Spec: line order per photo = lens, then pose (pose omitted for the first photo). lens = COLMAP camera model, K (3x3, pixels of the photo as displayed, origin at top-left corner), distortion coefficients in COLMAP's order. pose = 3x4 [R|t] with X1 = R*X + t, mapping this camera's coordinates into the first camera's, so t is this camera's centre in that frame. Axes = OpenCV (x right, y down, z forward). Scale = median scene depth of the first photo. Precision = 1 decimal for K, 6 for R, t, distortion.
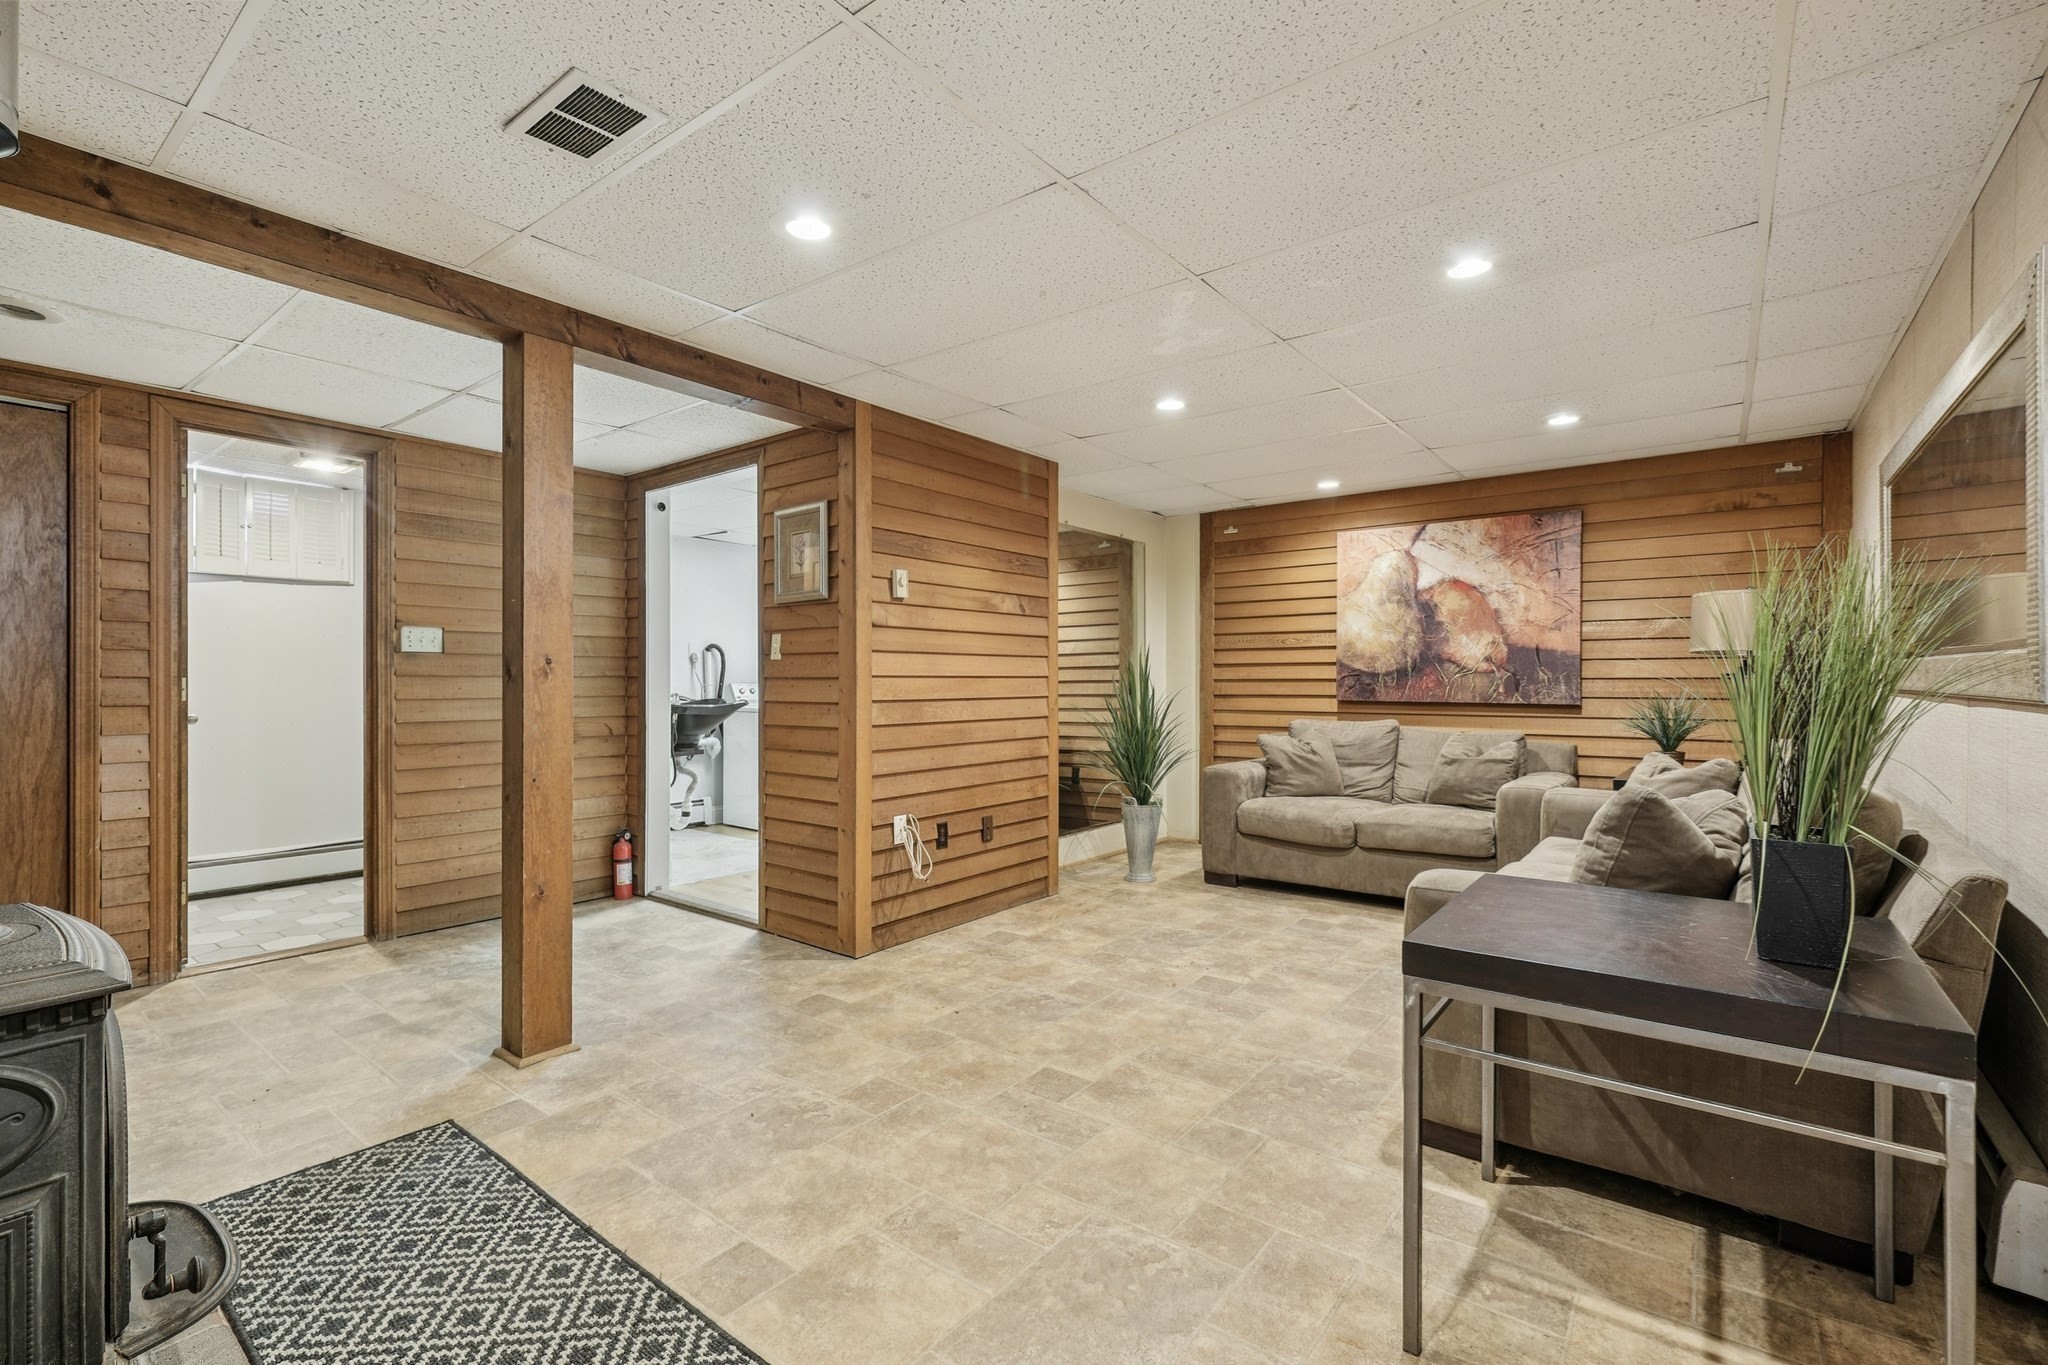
lens RADIAL K [[898.3, 0, 1024.0], [0, 898.3, 682.5], [0, 0, 1]] dist [0.001180, -0.000077]
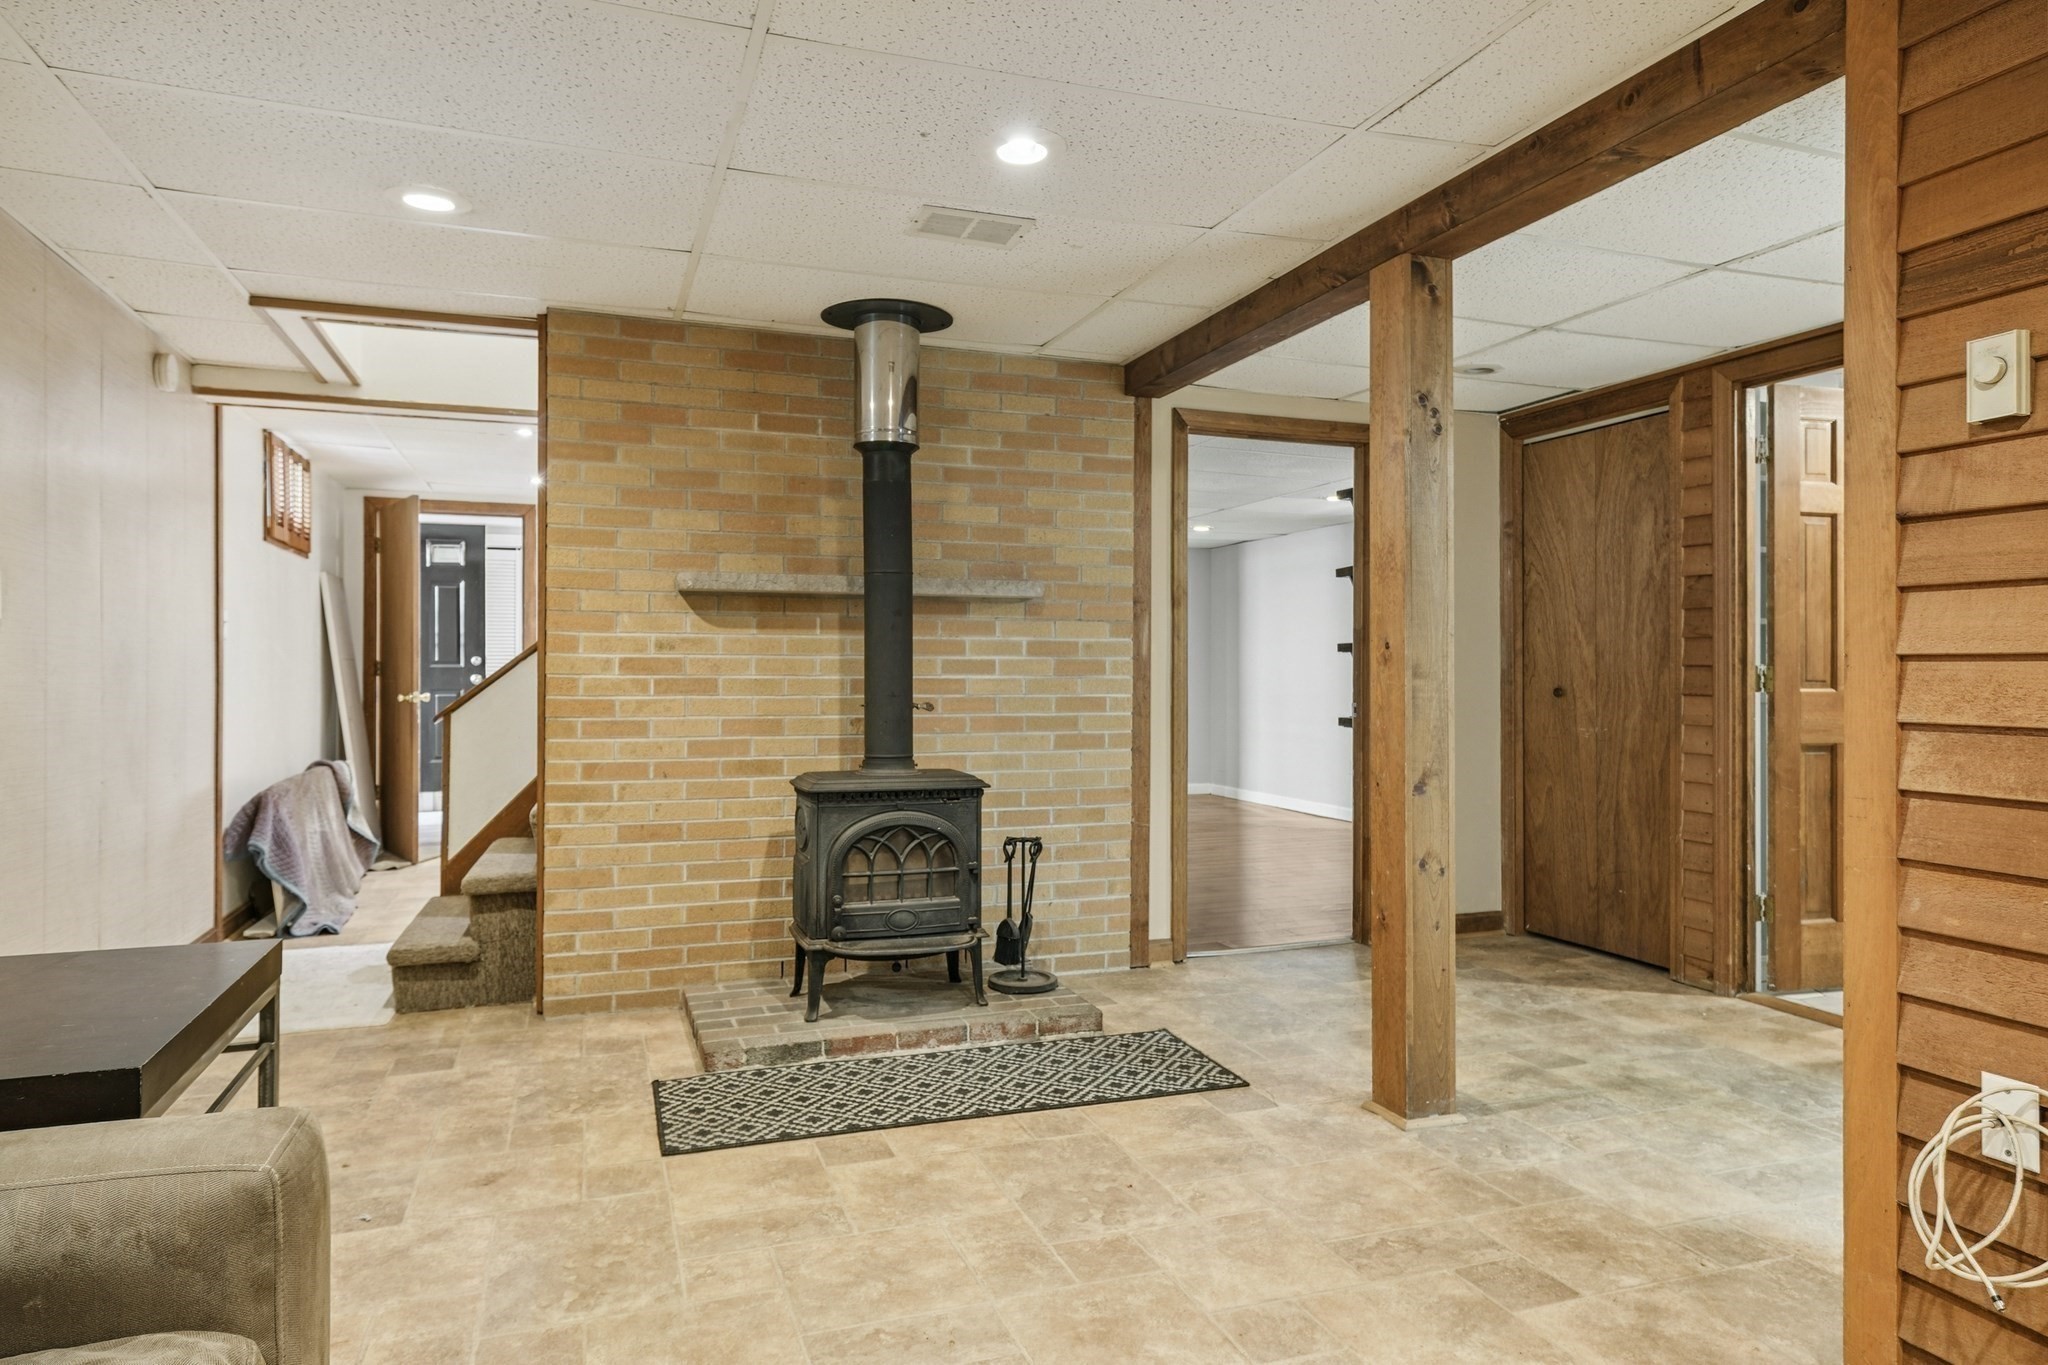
lens RADIAL K [[1216.7, 0, 1027.2], [0, 1216.7, 673.0], [0, 0, 1]] dist [0.021066, 0.000244]
pose [[-0.527124, 0.001826, -0.849786, 0.417979], [-0.004185, 0.999980, 0.004745, -0.001308], [0.849778, 0.006058, -0.527106, 0.889270]]
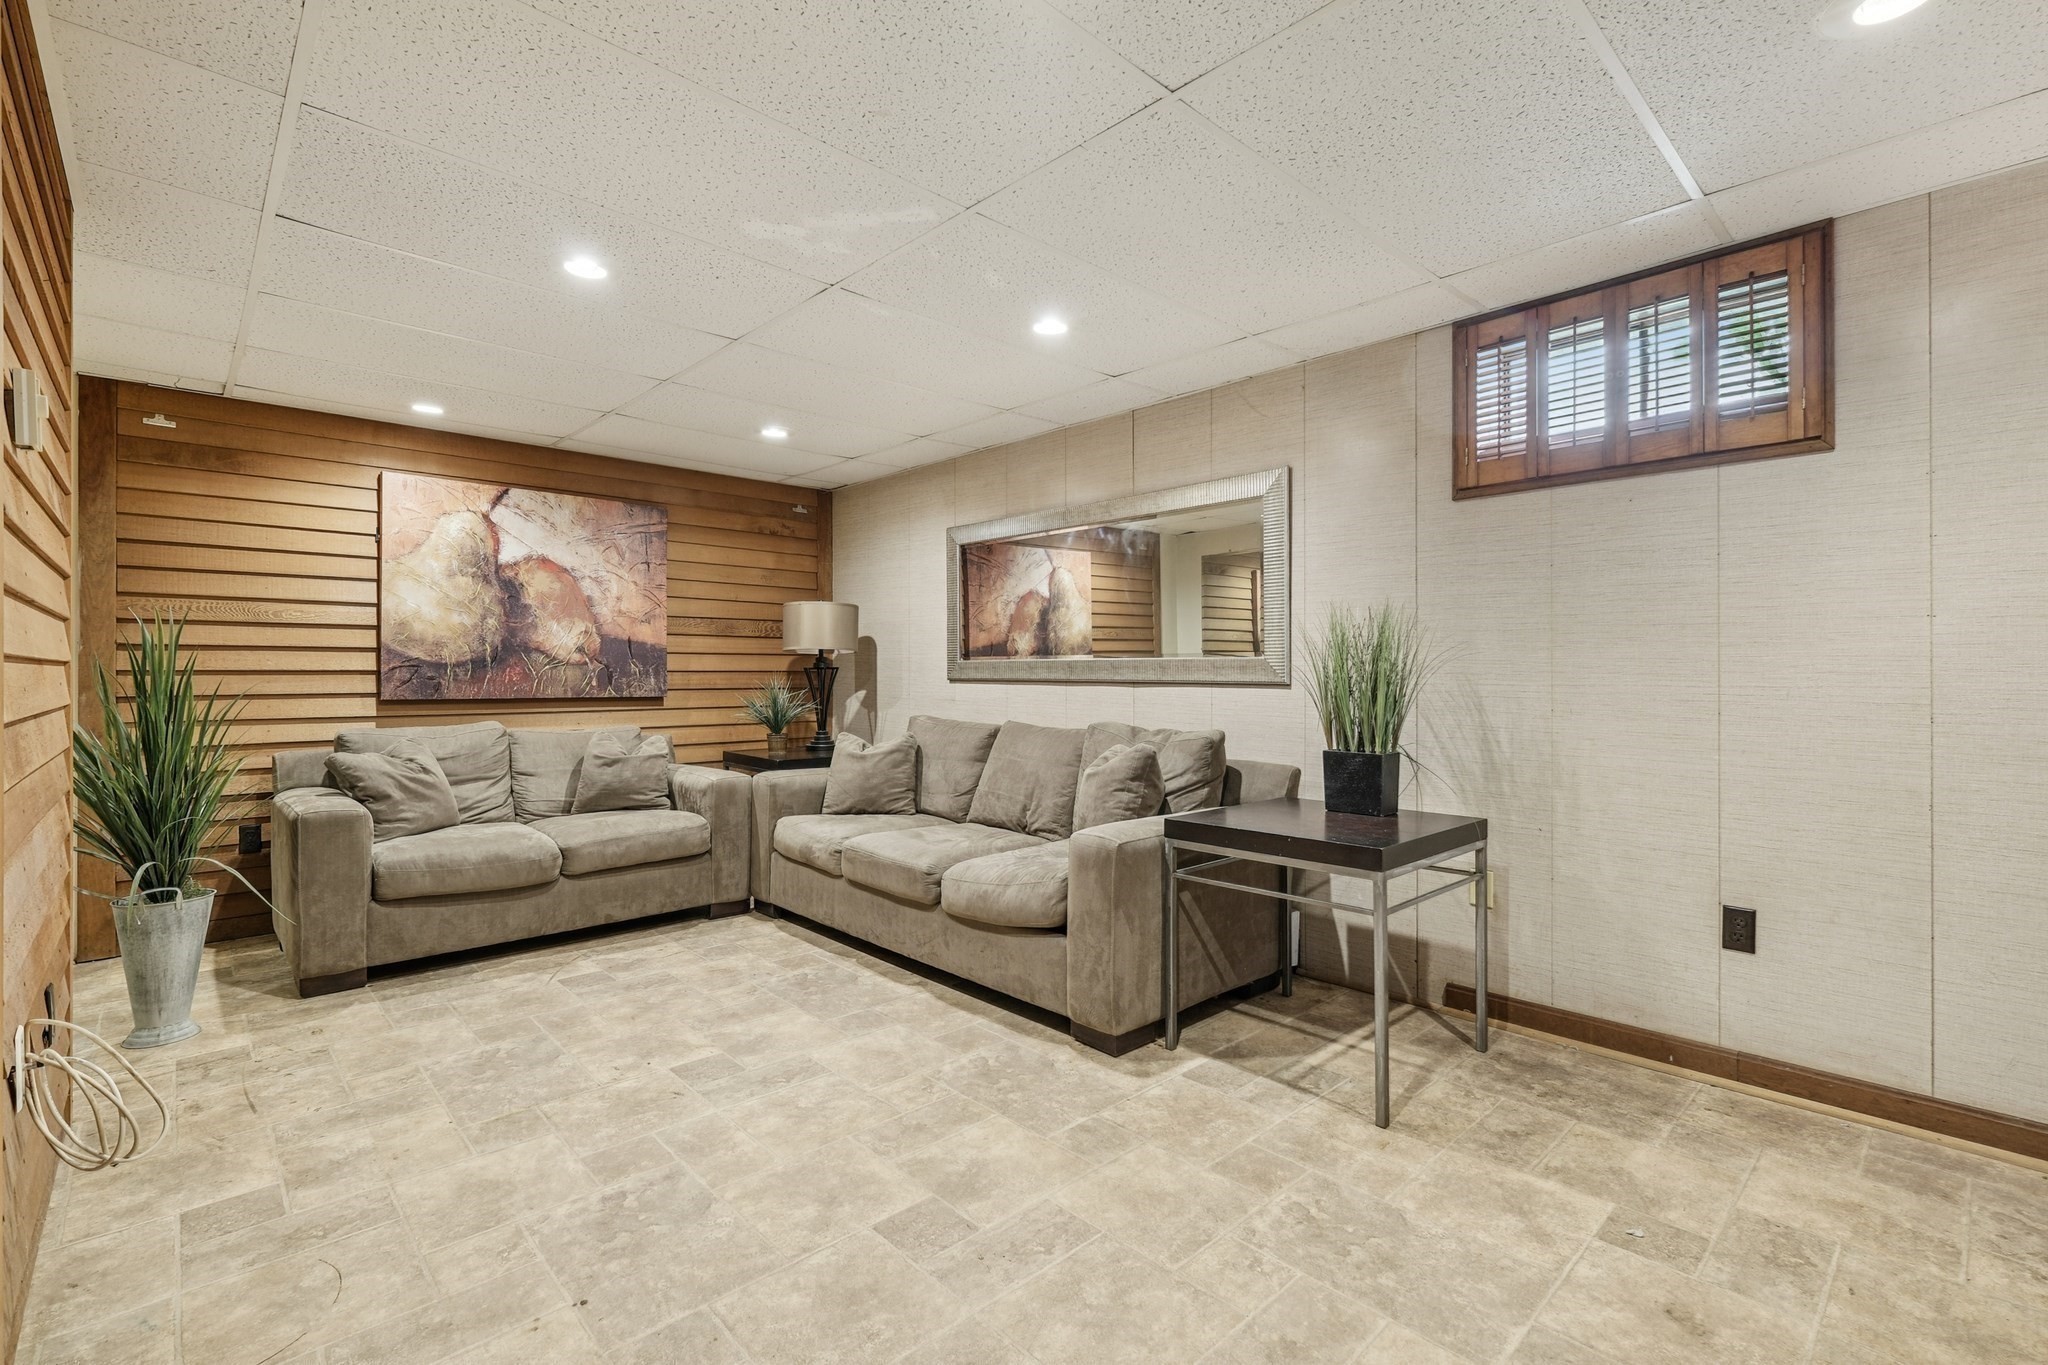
lens RADIAL K [[923.7, 0, 1023.1], [0, 923.7, 674.4], [0, 0, 1]] dist [0.000719, -0.000272]
pose [[0.154025, 0.001454, 0.988066, -0.433469], [0.001763, 0.999997, -0.001747, 0.001954], [-0.988065, 0.002011, 0.154022, 0.506460]]
